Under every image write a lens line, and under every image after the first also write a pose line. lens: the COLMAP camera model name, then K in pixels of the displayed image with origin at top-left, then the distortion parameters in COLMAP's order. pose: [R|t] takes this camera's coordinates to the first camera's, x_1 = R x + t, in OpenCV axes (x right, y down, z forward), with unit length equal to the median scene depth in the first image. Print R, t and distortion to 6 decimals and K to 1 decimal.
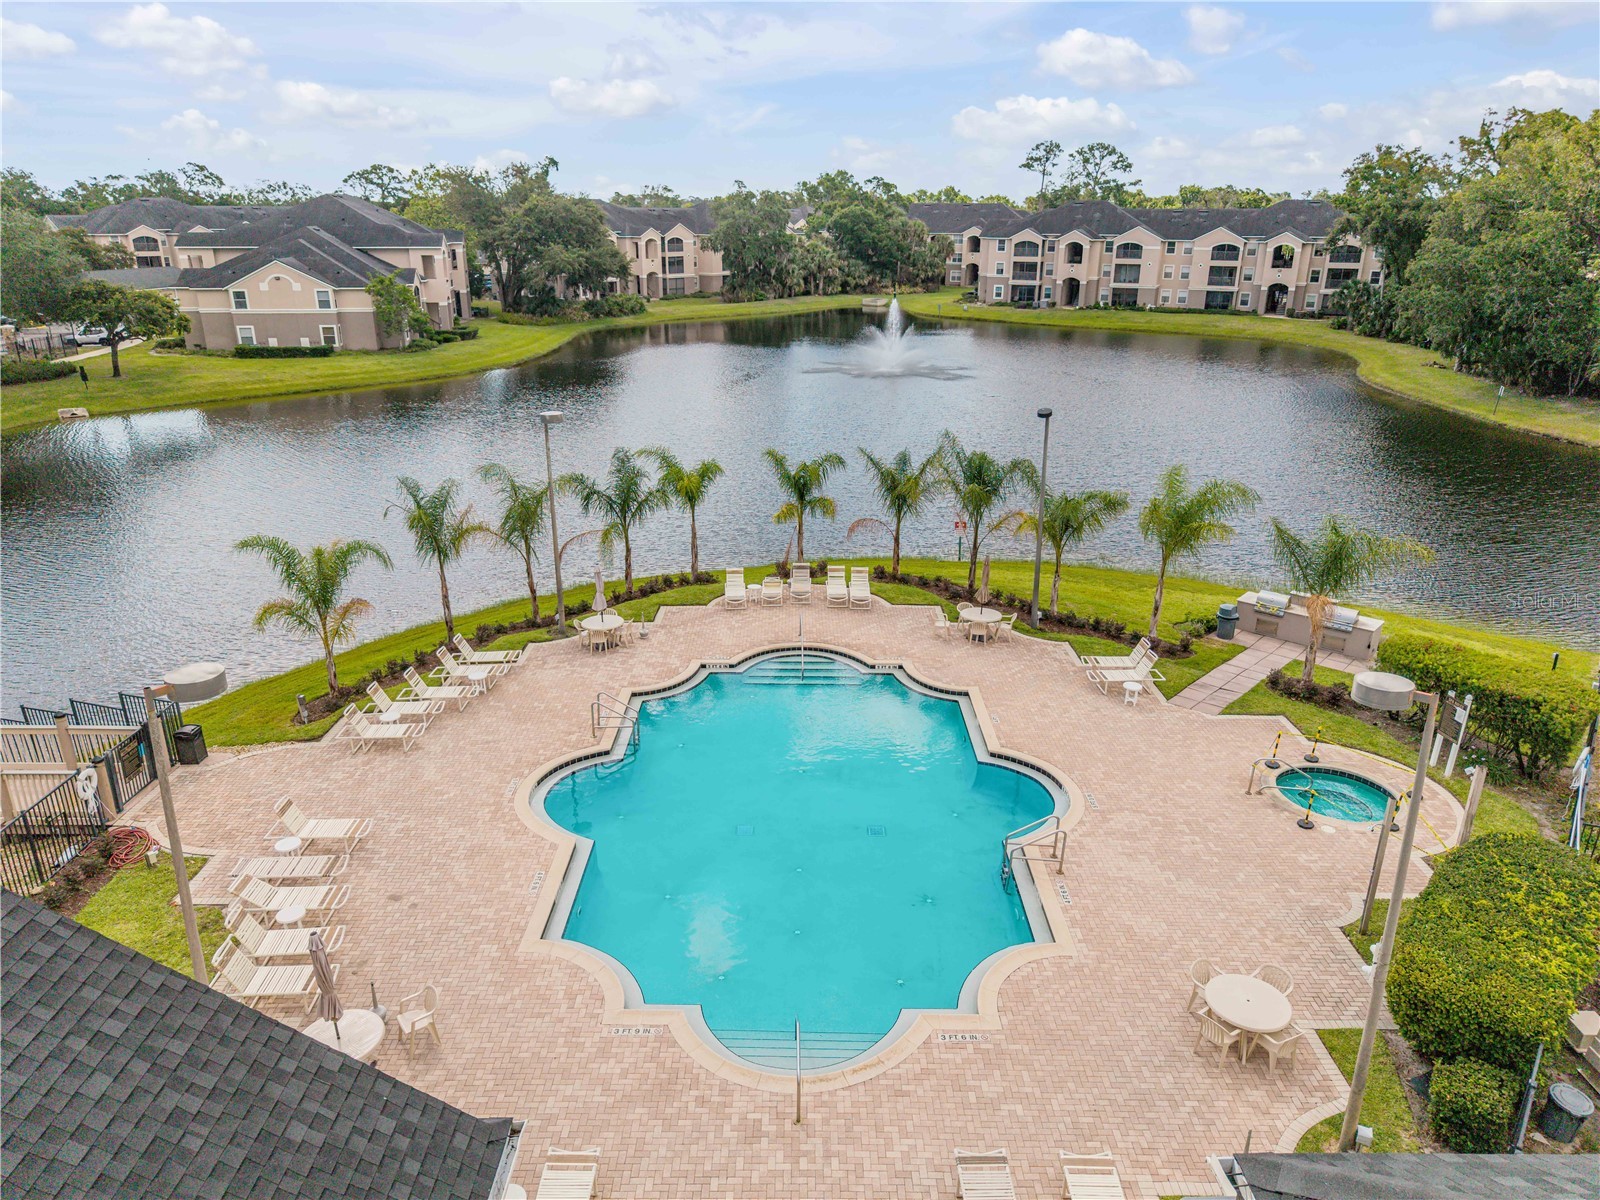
lens RADIAL K [[1082.3, 0, 801.6], [0, 1082.3, 602.4], [0, 0, 1]] dist [0.006993, 0.003662]
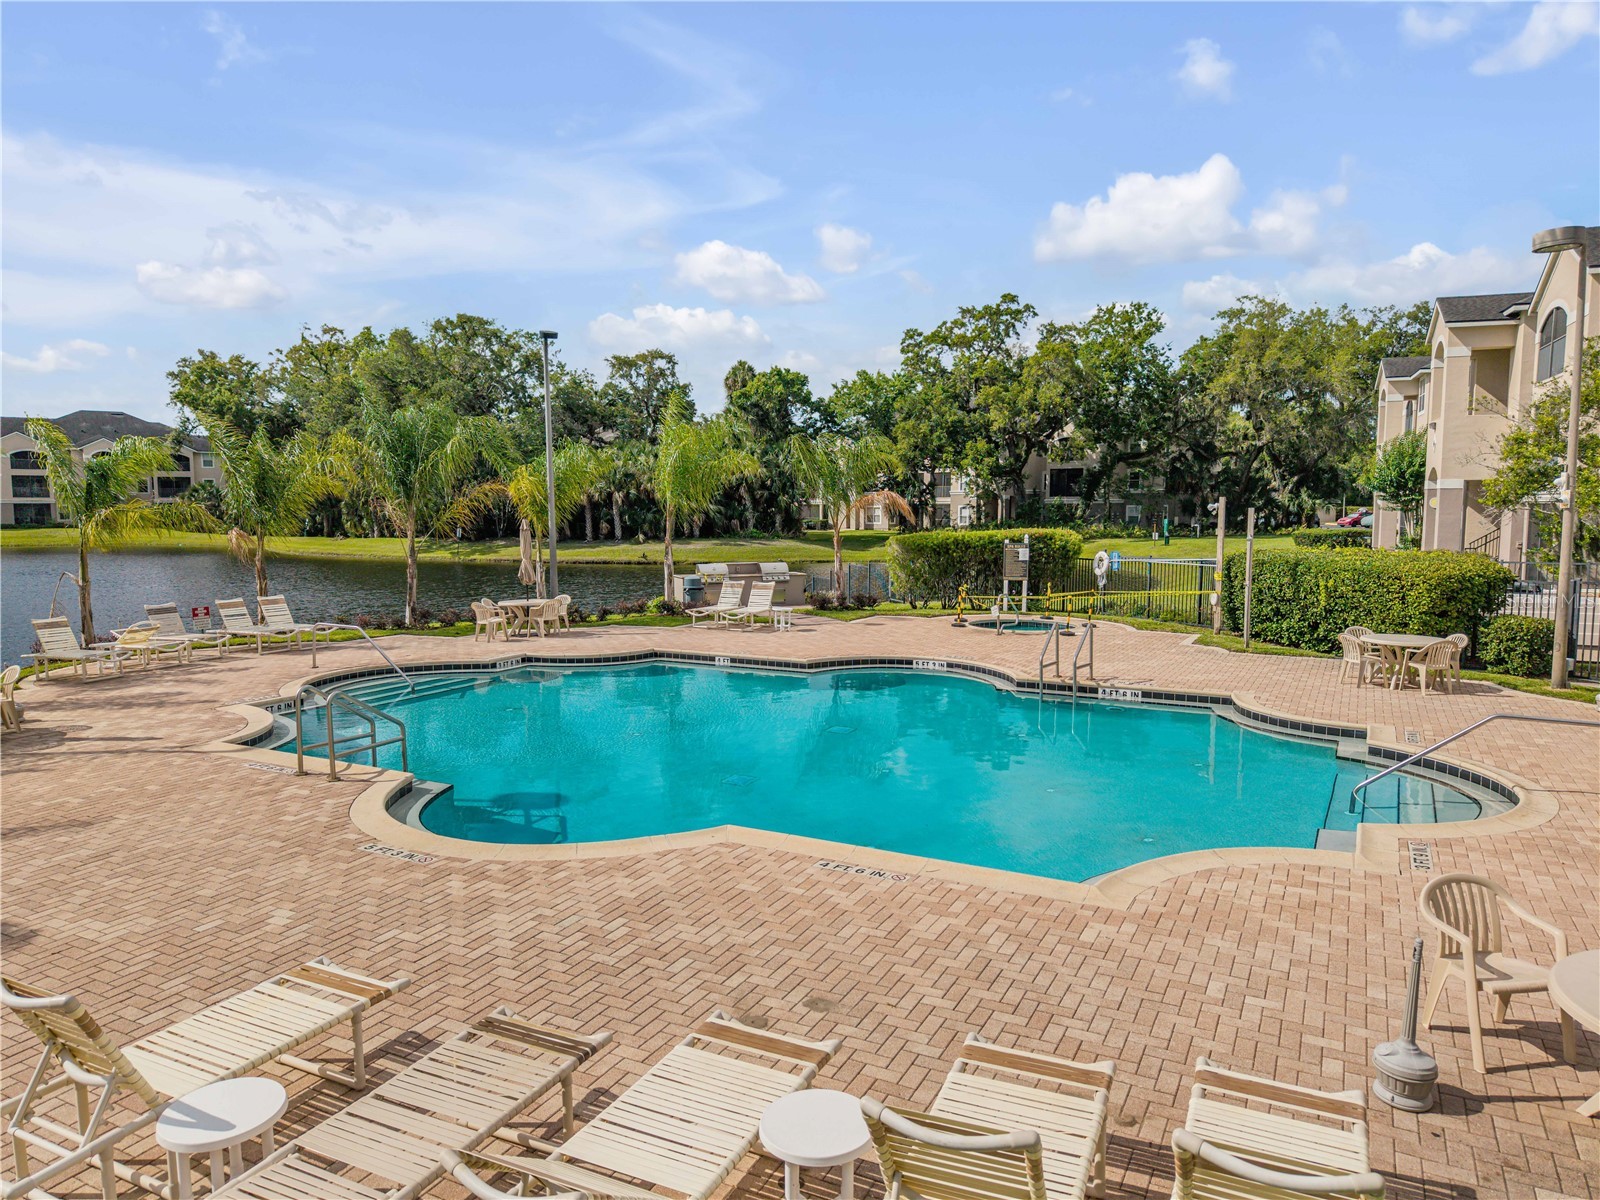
lens RADIAL K [[1080.5, 0, 803.2], [0, 1080.5, 598.1], [0, 0, 1]] dist [0.052346, -0.081432]
pose [[0.468108, -0.084633, 0.879609, -0.090557], [0.301348, 0.951024, -0.068866, 0.027284], [-0.830701, 0.297305, 0.470686, 0.110747]]
